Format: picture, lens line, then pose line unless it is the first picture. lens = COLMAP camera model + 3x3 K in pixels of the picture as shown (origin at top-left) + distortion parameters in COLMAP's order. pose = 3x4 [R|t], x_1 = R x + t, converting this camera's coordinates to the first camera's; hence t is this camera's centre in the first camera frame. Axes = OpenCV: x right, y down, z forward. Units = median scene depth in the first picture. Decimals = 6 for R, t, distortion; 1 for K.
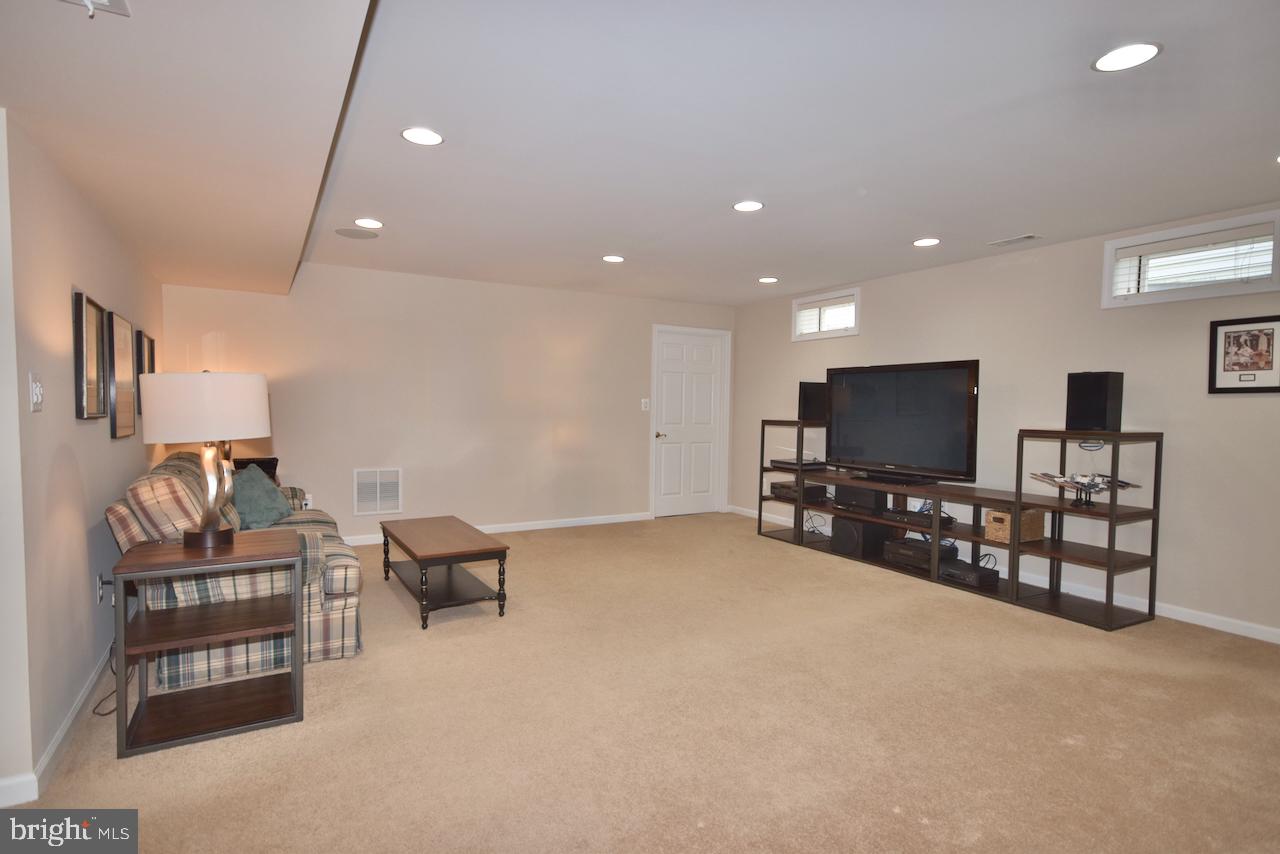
lens RADIAL K [[651.0, 0, 640.0], [0, 651.0, 427.0], [0, 0, 1]] dist [0.004989, -0.000001]
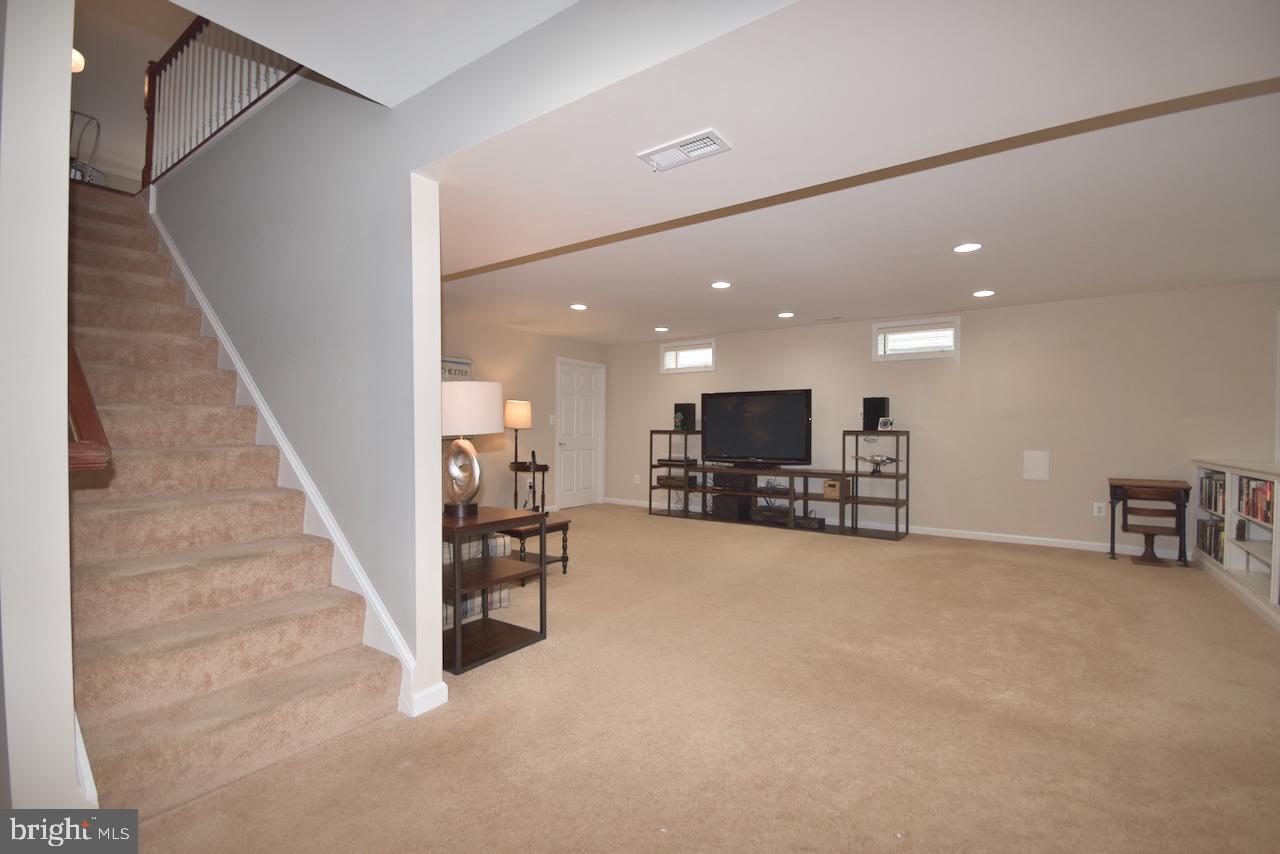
lens RADIAL K [[563.4, 0, 640.0], [0, 563.4, 427.0], [0, 0, 1]] dist [-0.000922, -0.000146]
pose [[0.909583, -0.006659, 0.415470, -0.484102], [0.021554, 0.999282, -0.031172, 0.028059], [-0.414964, 0.037309, 0.909073, -0.101423]]
